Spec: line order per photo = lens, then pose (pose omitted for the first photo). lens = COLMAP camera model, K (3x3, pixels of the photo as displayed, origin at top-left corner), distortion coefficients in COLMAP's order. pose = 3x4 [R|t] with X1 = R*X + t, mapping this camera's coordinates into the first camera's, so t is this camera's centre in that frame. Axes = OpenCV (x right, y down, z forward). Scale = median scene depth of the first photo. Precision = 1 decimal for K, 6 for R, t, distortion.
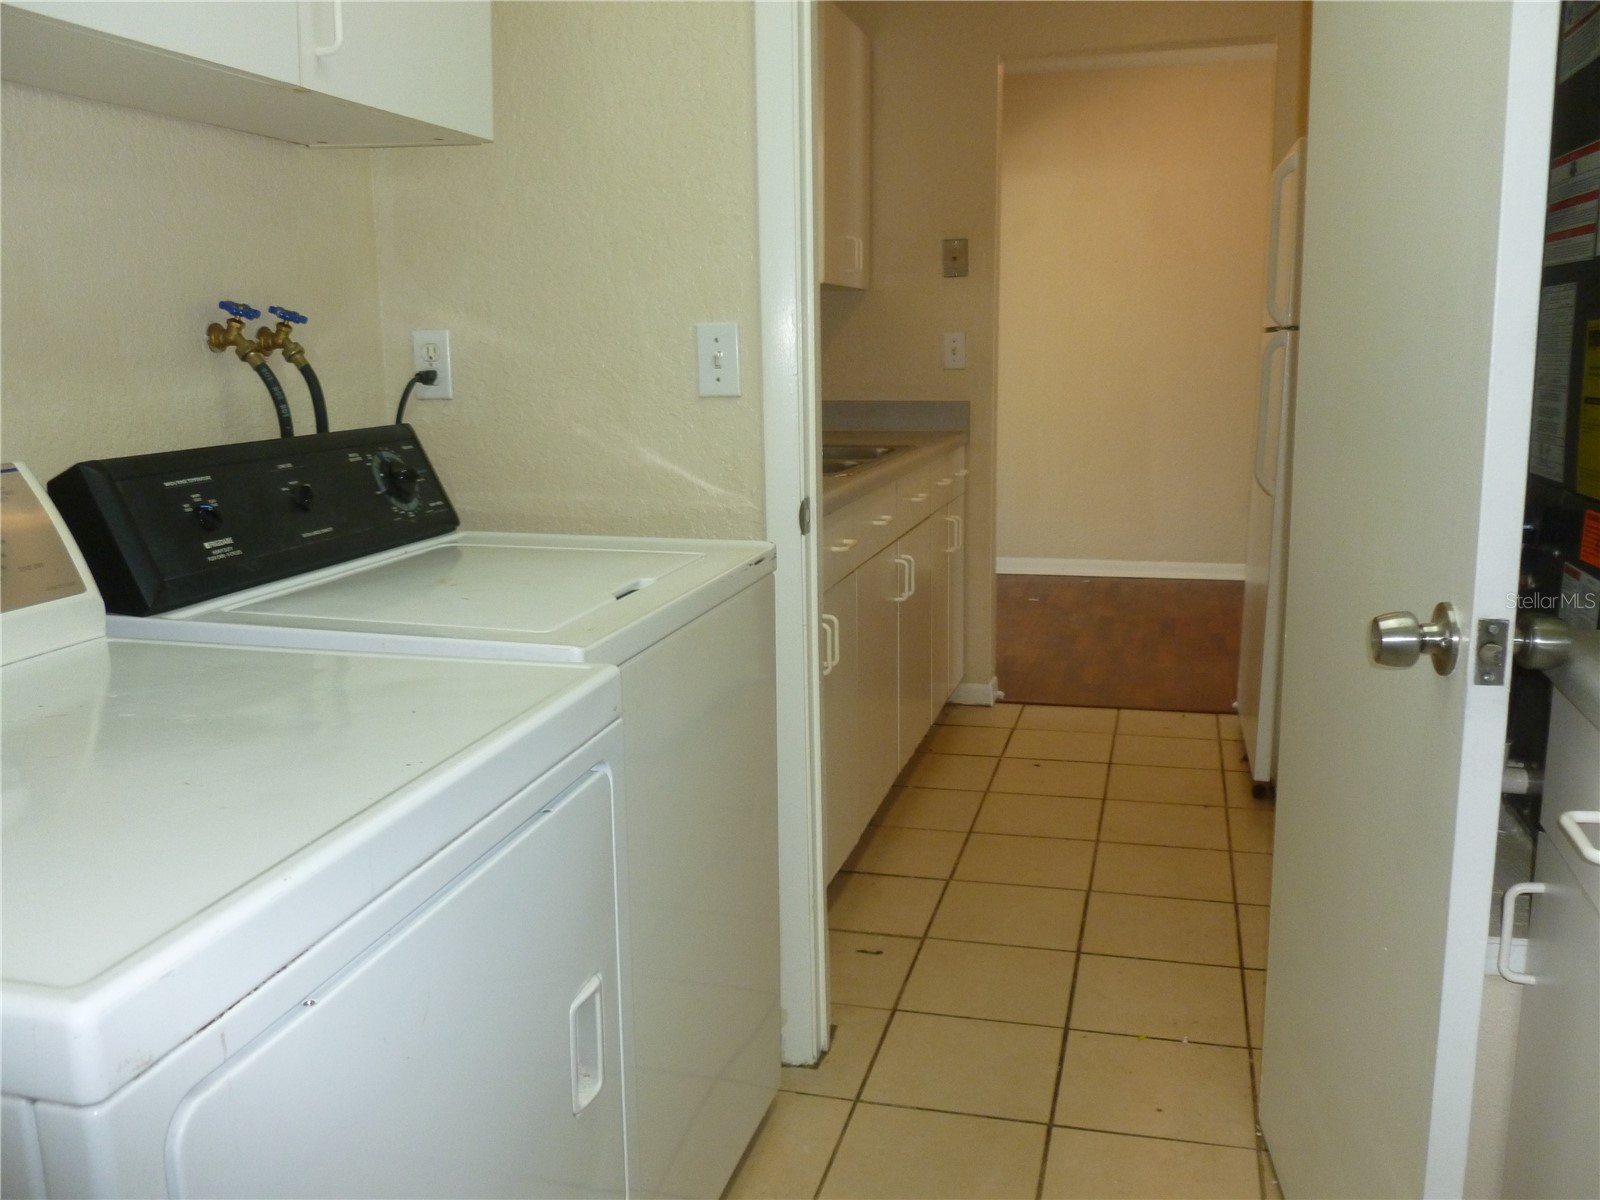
lens RADIAL K [[1343.0, 0, 803.2], [0, 1343.0, 597.1], [0, 0, 1]] dist [-0.056530, 0.024696]
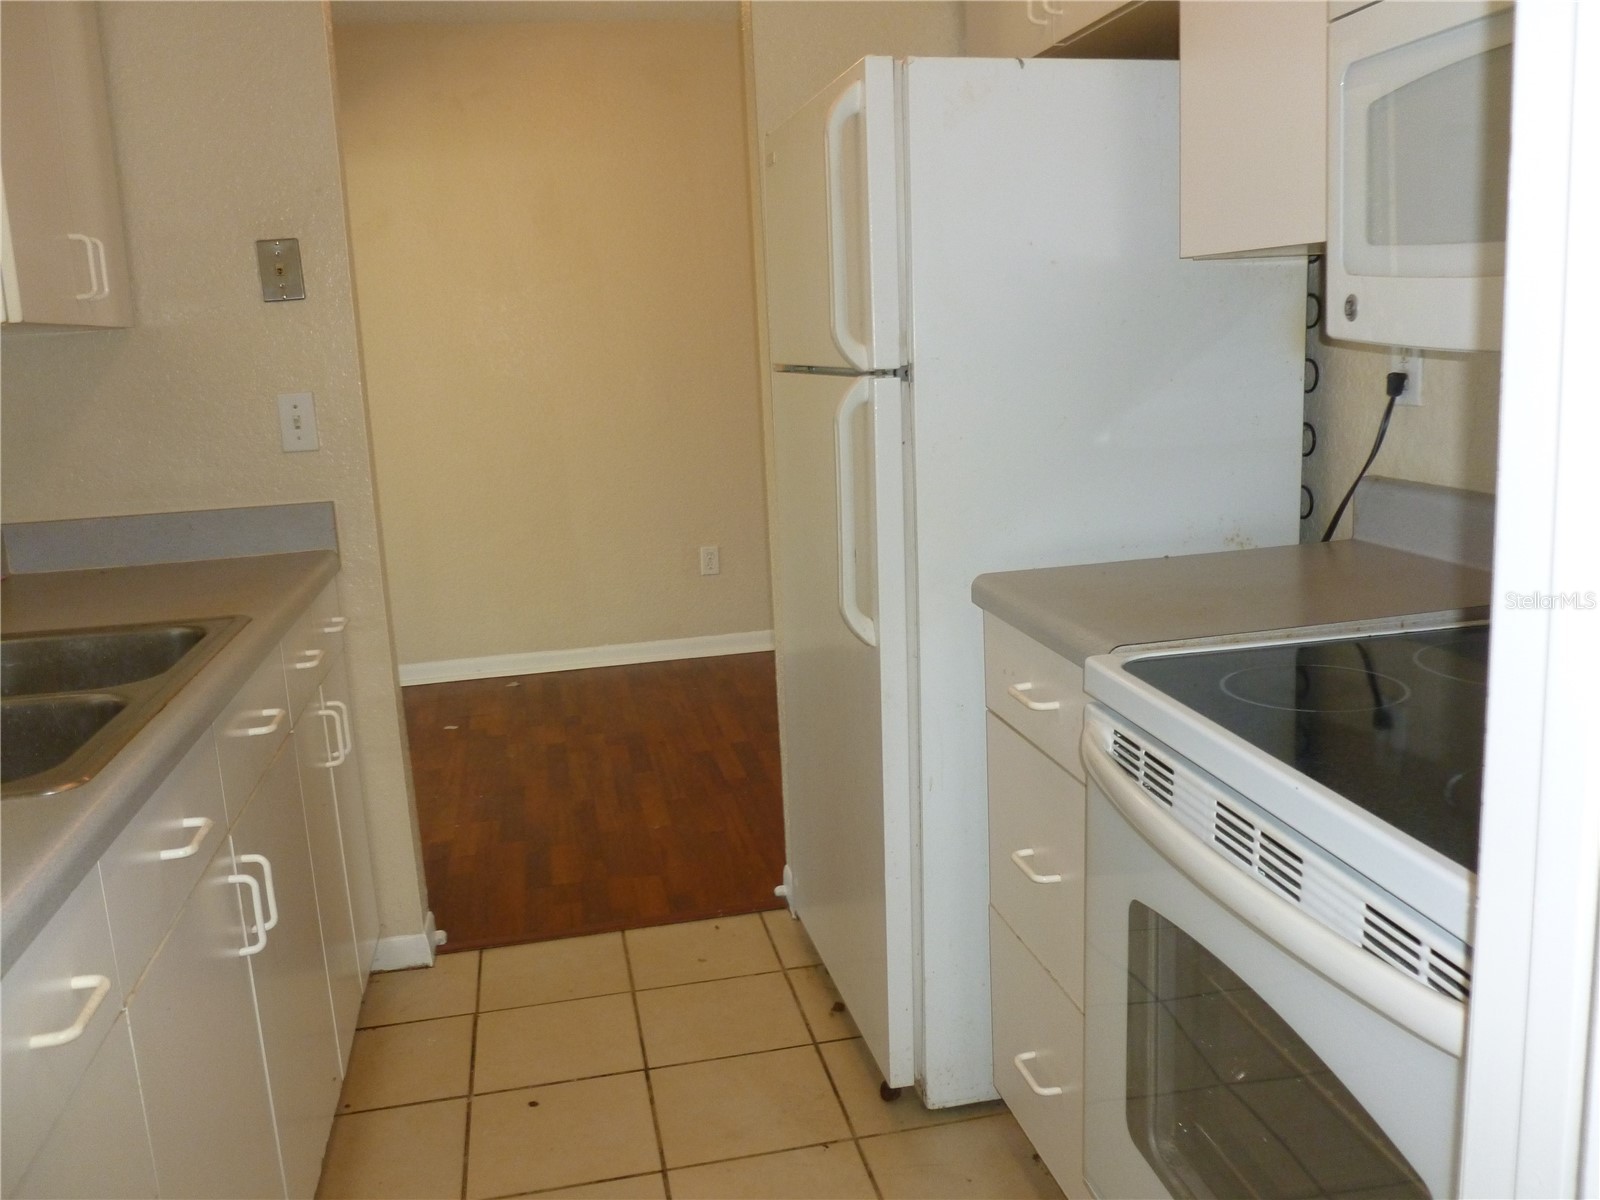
lens RADIAL K [[1343.0, 0, 799.9], [0, 1343.0, 611.6], [0, 0, 1]] dist [-0.056530, 0.024696]
pose [[0.892479, -0.122705, 0.434079, 0.041989], [0.123264, 0.992007, 0.026985, -0.083912], [-0.433920, 0.029423, 0.900471, 0.346614]]
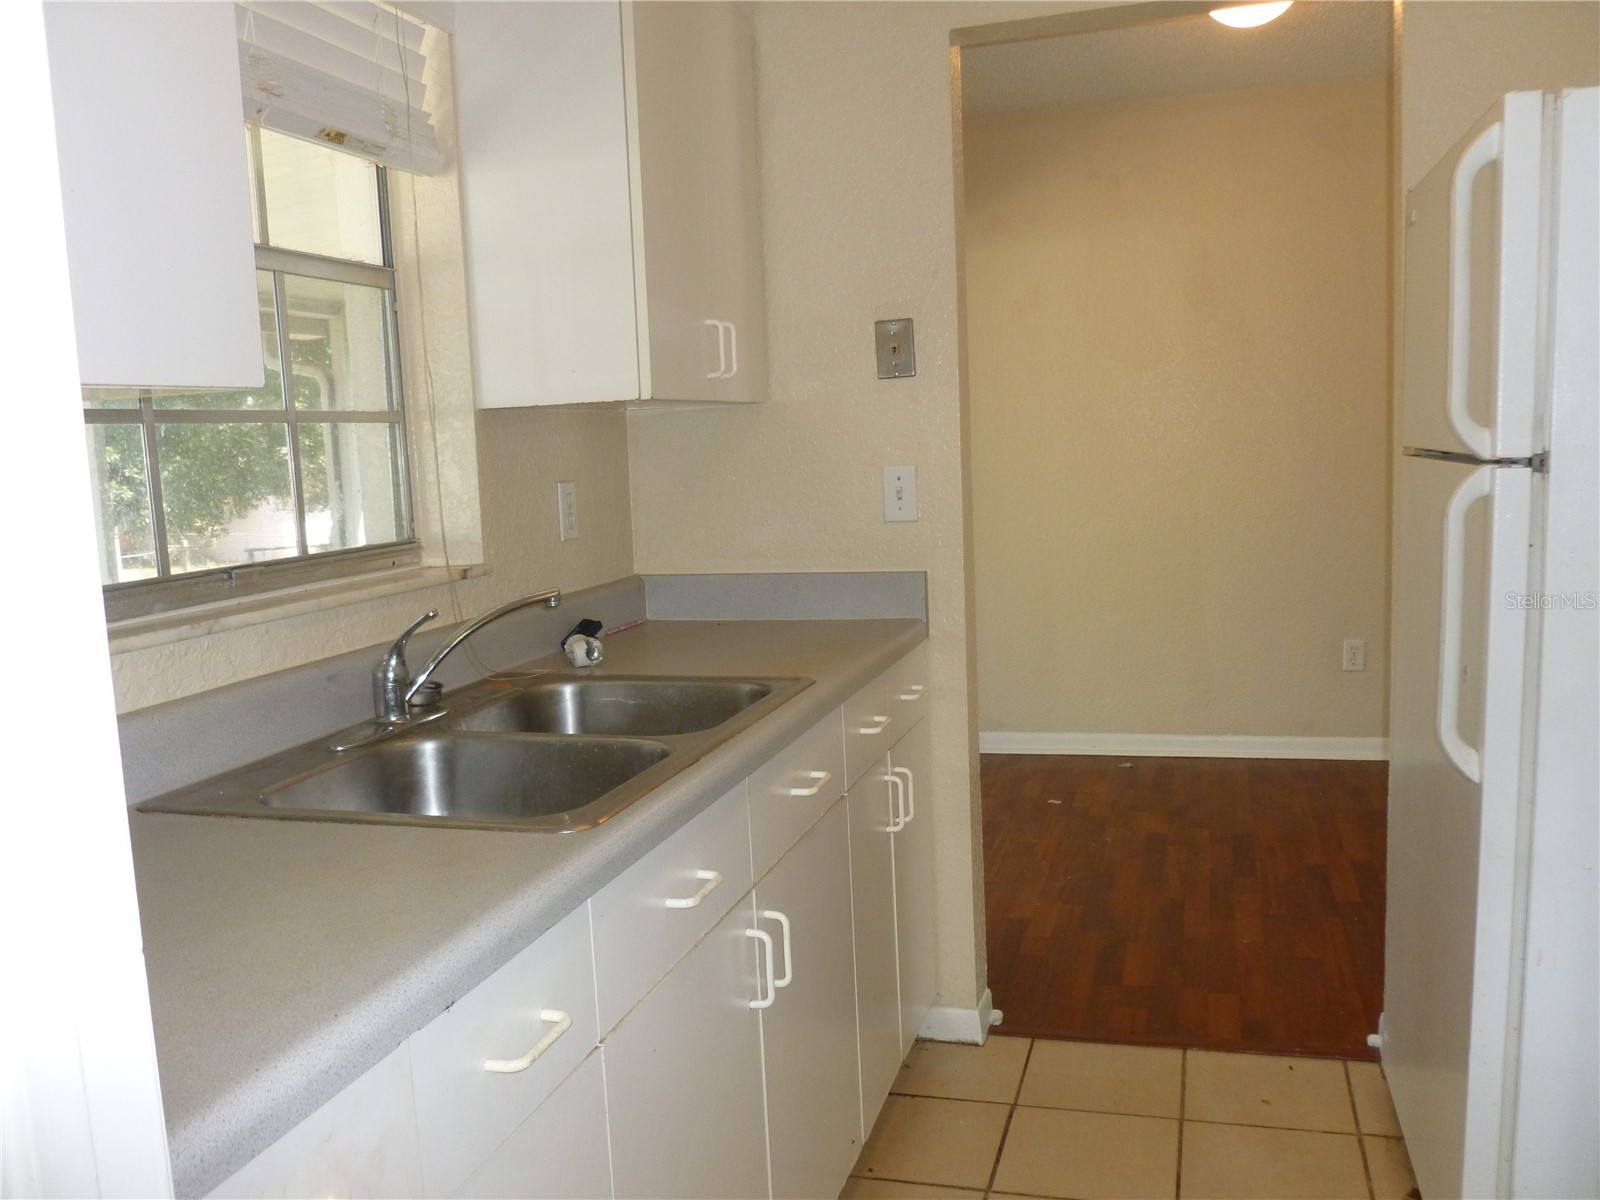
lens RADIAL K [[1343.0, 0, 798.1], [0, 1343.0, 610.7], [0, 0, 1]] dist [-0.056530, 0.024696]
pose [[0.999071, -0.029539, -0.031385, 0.080487], [0.027529, 0.997656, -0.062648, -0.087757], [0.033162, 0.061726, 0.997542, 0.358619]]
